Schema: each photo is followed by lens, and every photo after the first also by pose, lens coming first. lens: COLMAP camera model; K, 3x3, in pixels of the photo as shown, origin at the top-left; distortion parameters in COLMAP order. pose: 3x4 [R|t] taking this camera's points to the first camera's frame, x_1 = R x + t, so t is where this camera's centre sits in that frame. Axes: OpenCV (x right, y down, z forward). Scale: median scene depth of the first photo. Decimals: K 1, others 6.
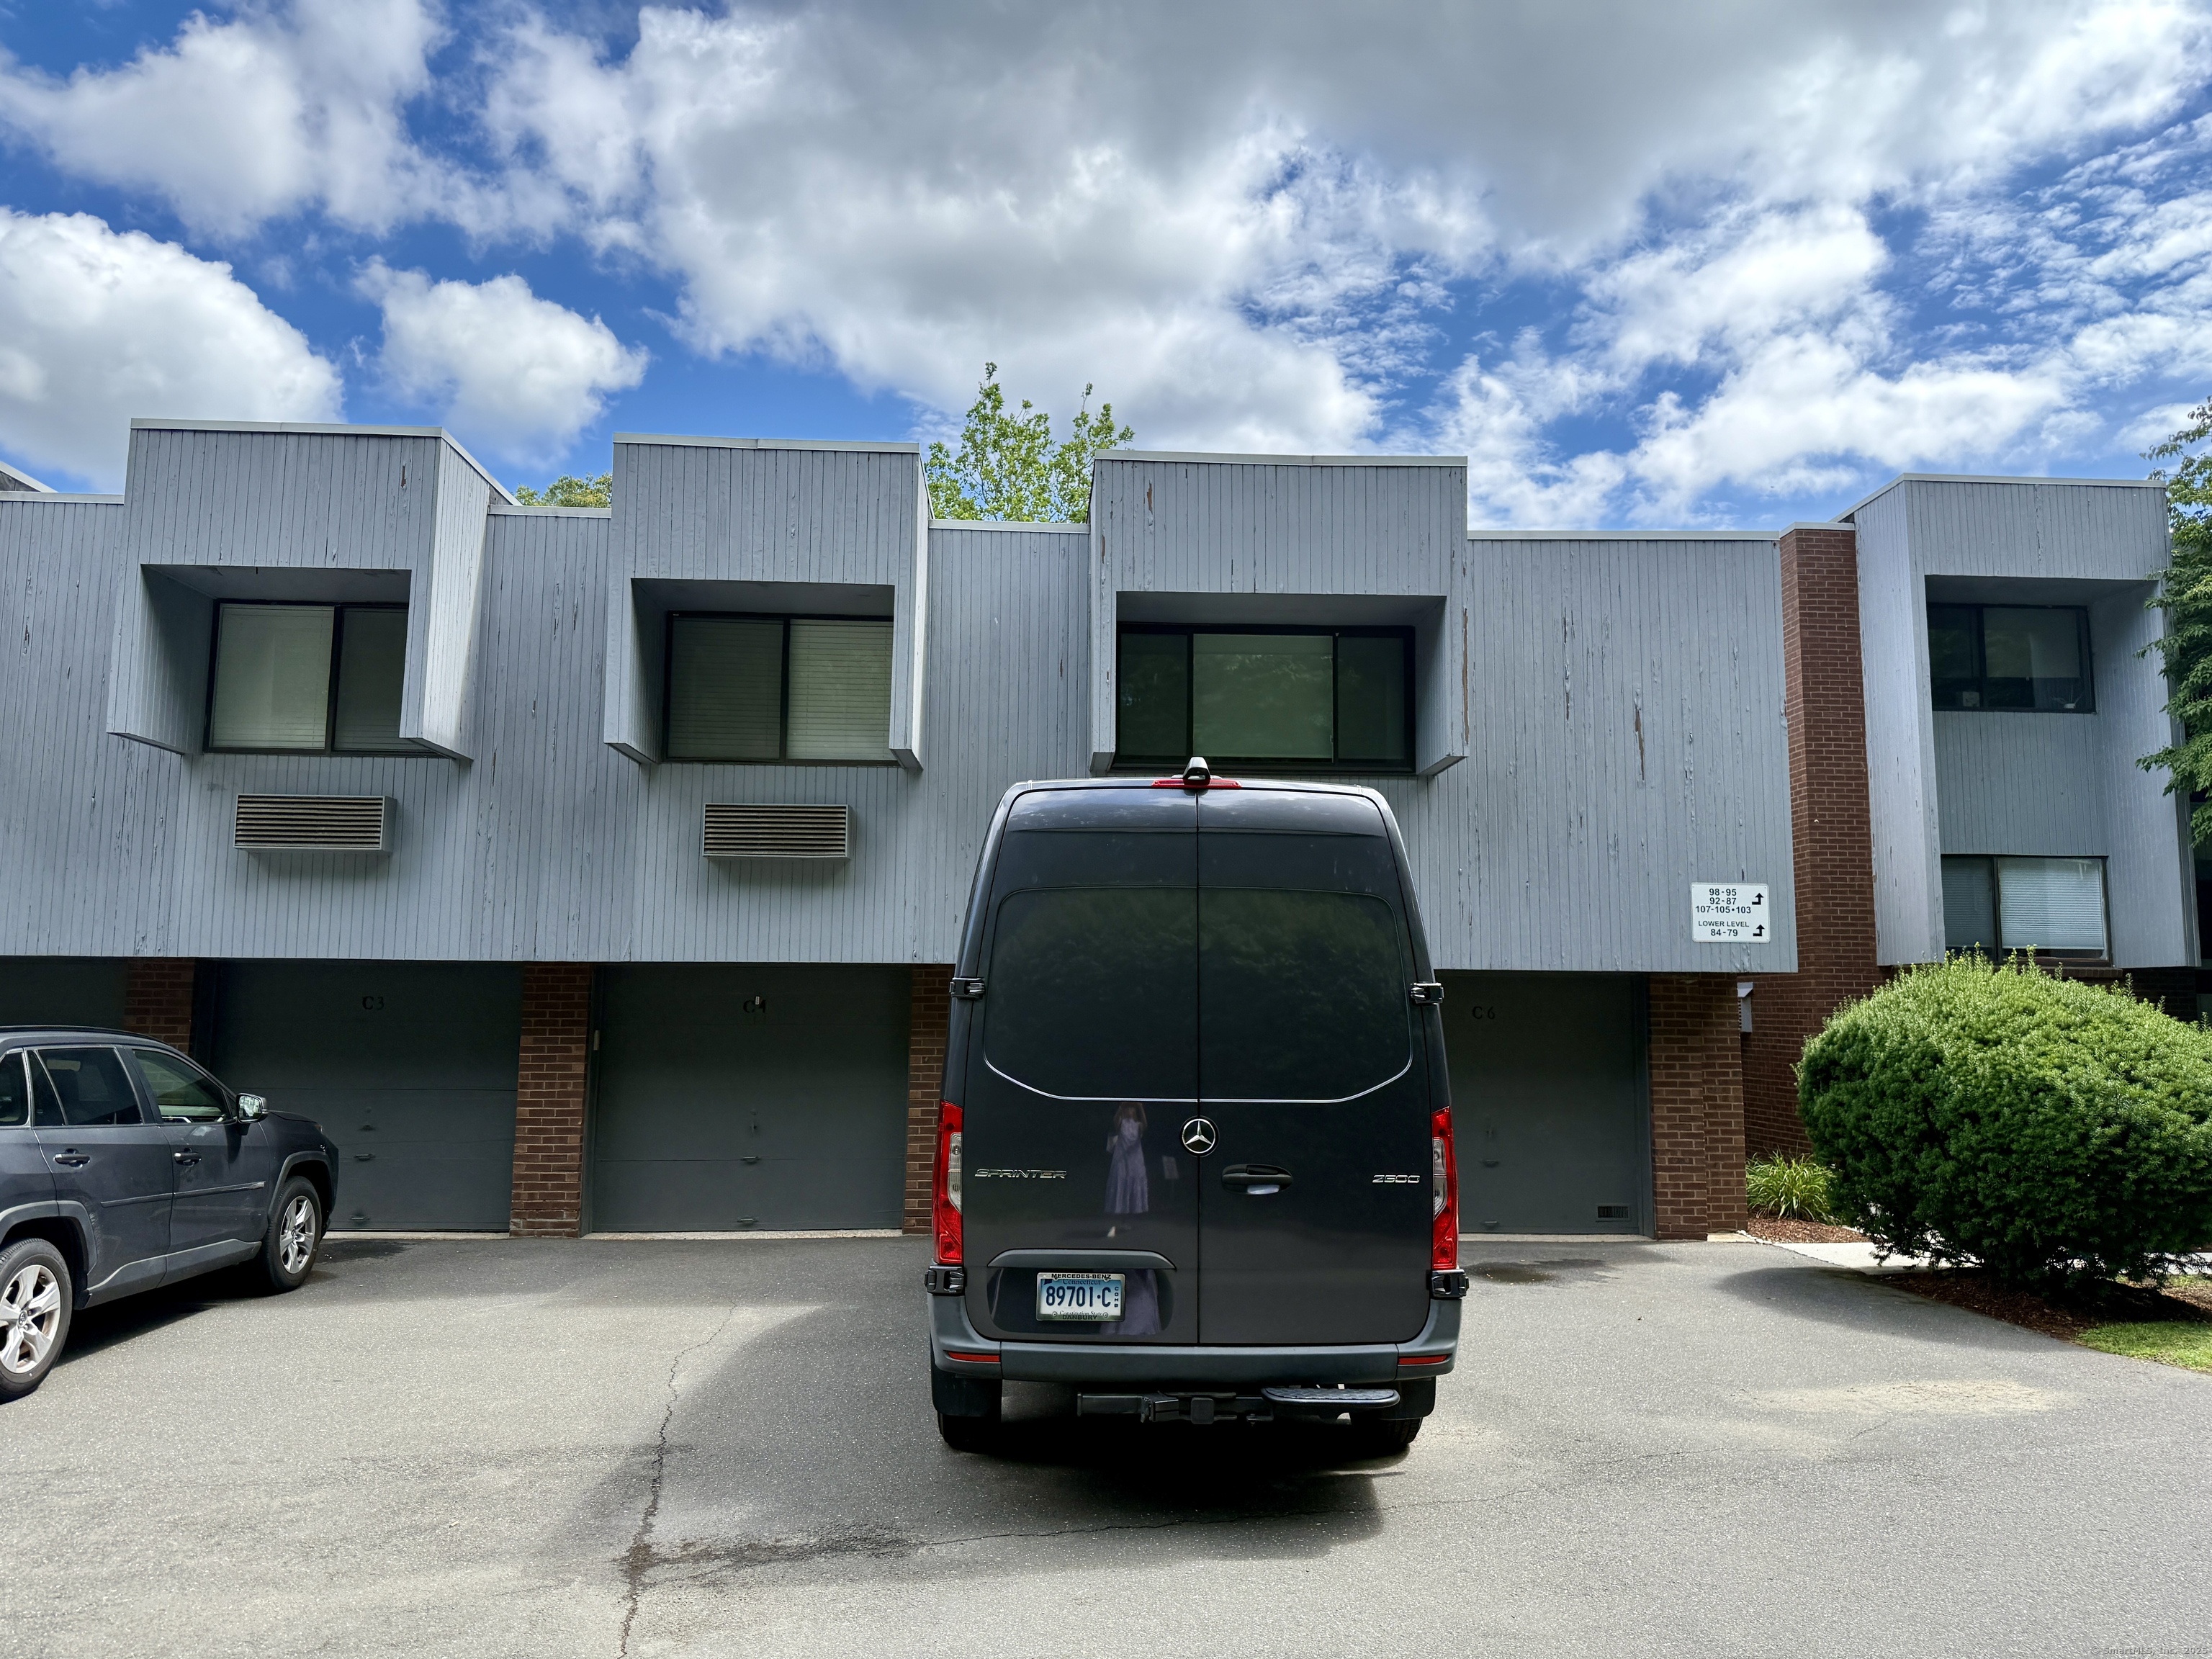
lens RADIAL K [[1522.2, 0, 1091.6], [0, 1522.2, 826.3], [0, 0, 1]] dist [0.021853, -0.045023]
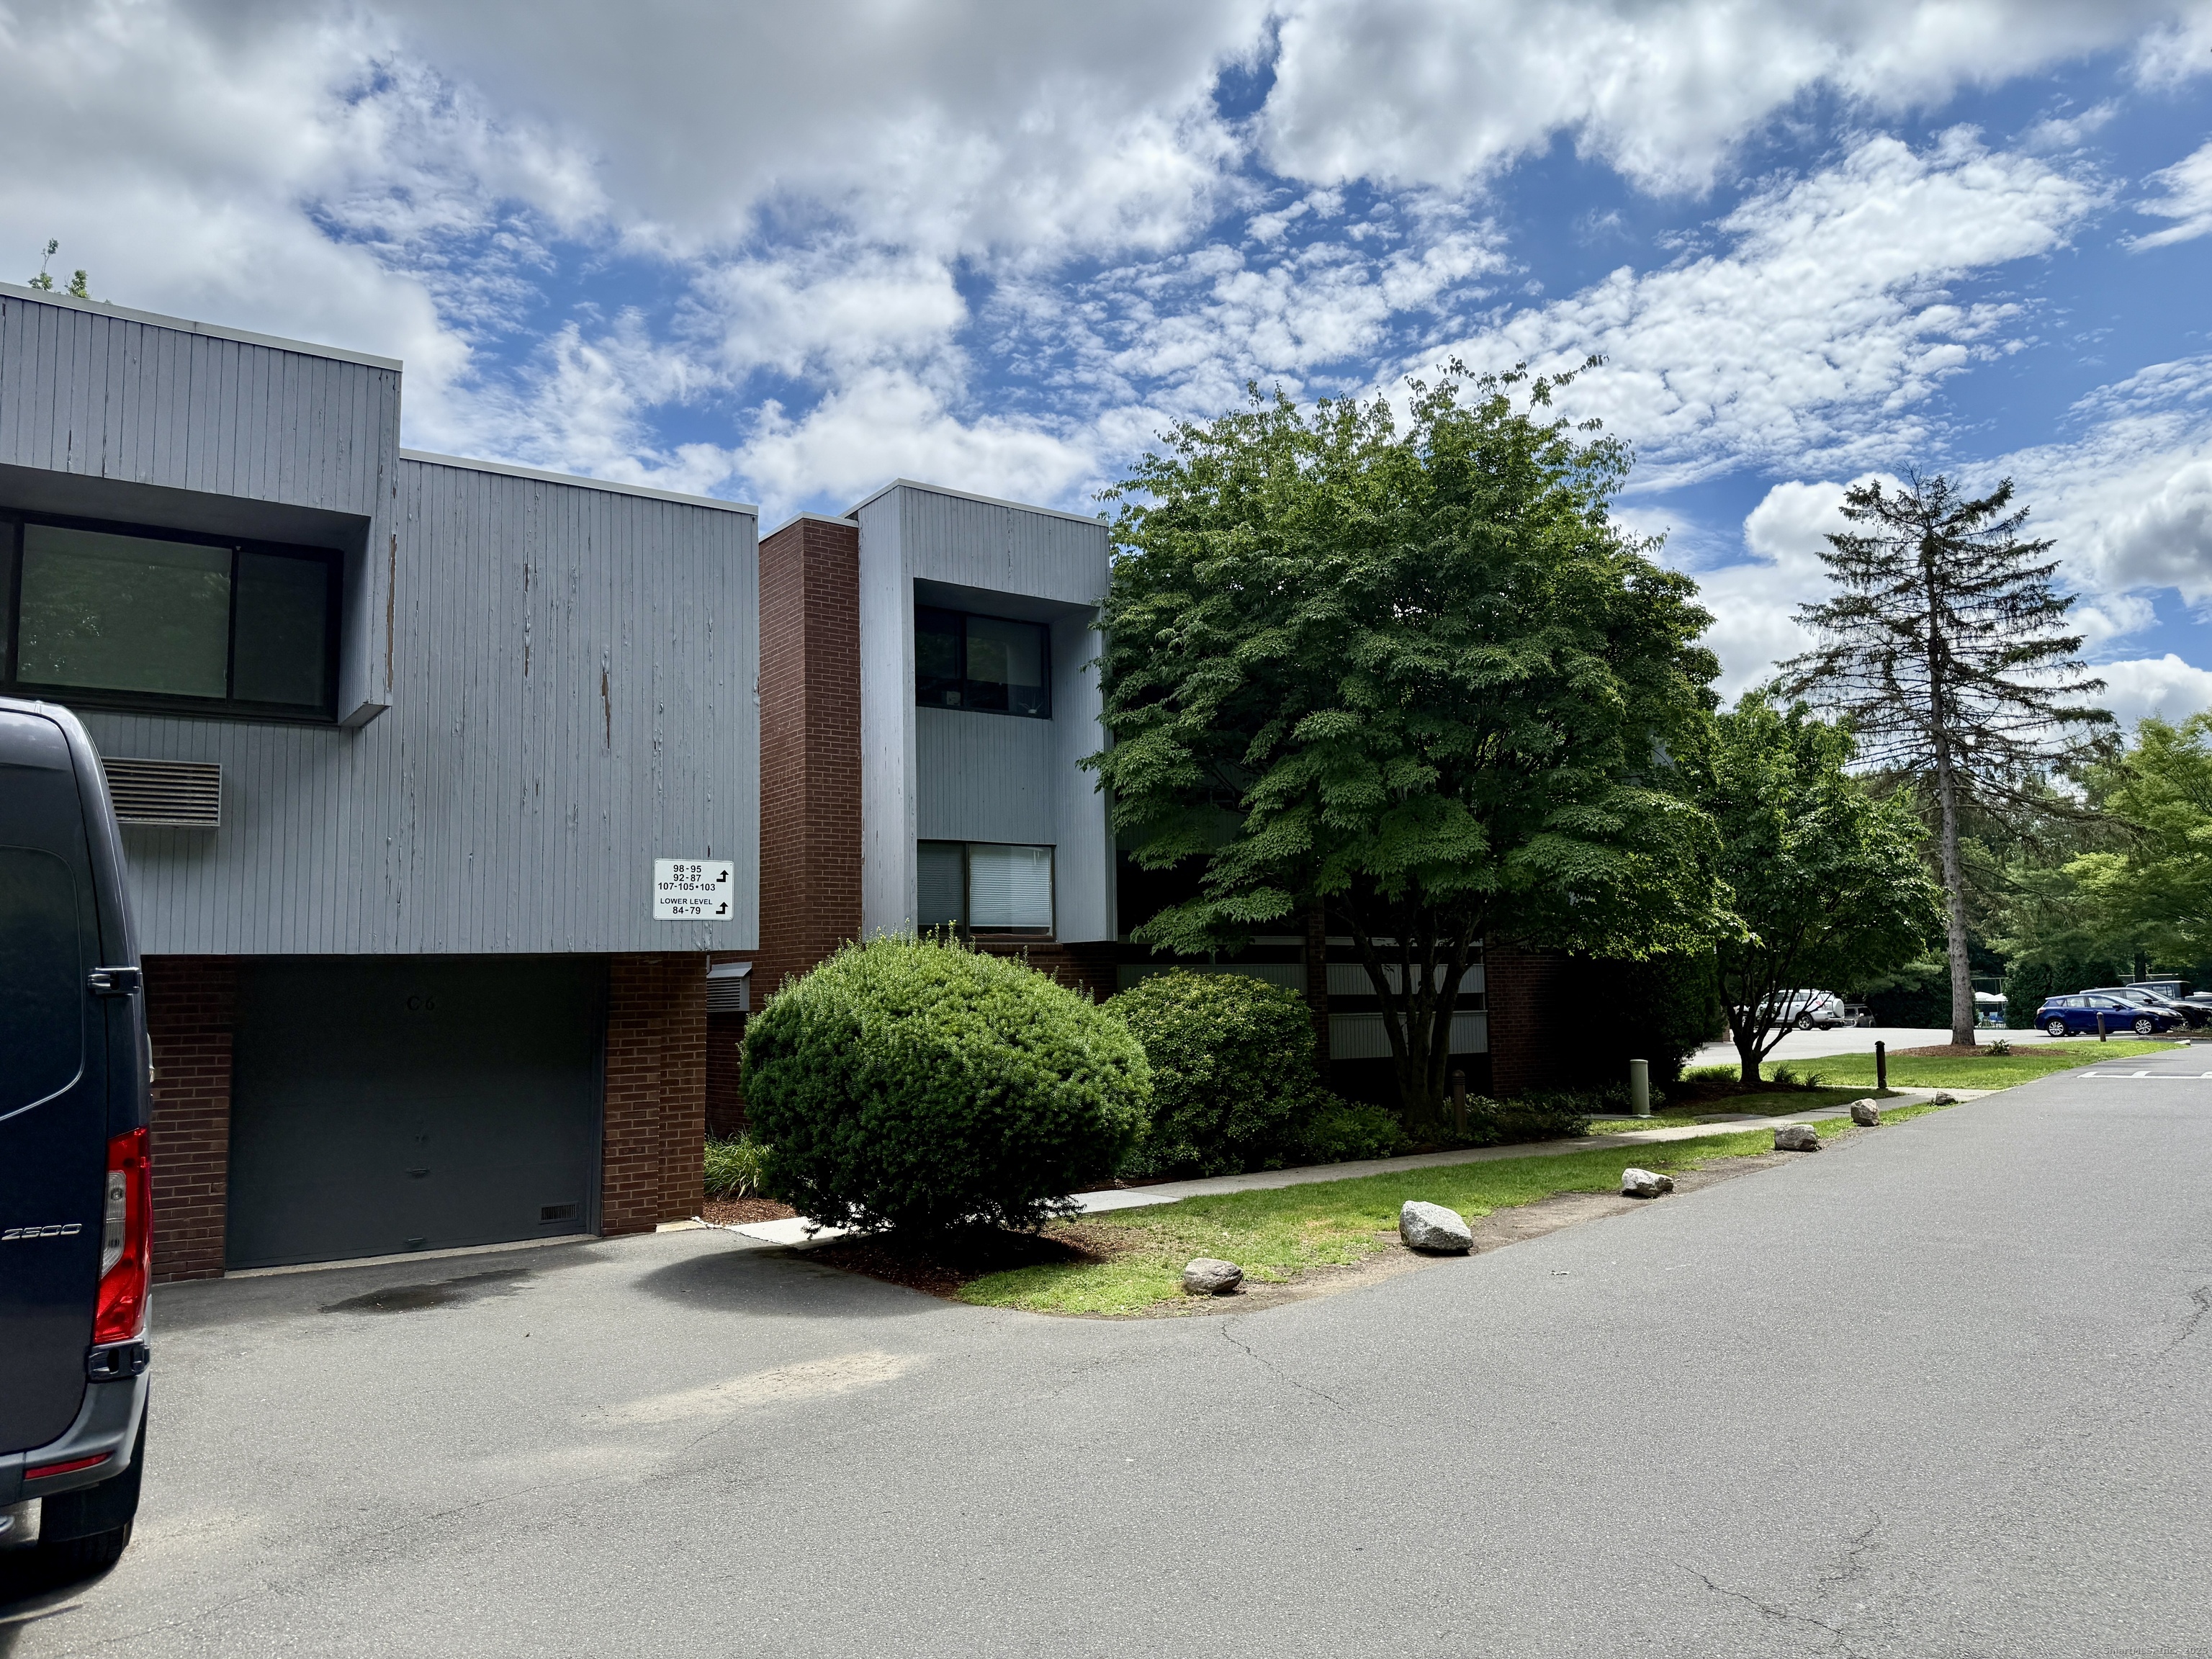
lens RADIAL K [[1522.2, 0, 1095.1], [0, 1522.2, 832.5], [0, 0, 1]] dist [0.021853, -0.045023]
pose [[0.838458, 0.026763, 0.544308, 0.103041], [-0.033417, 0.999439, 0.002335, 0.009157], [-0.543940, -0.020147, 0.838882, 0.049036]]
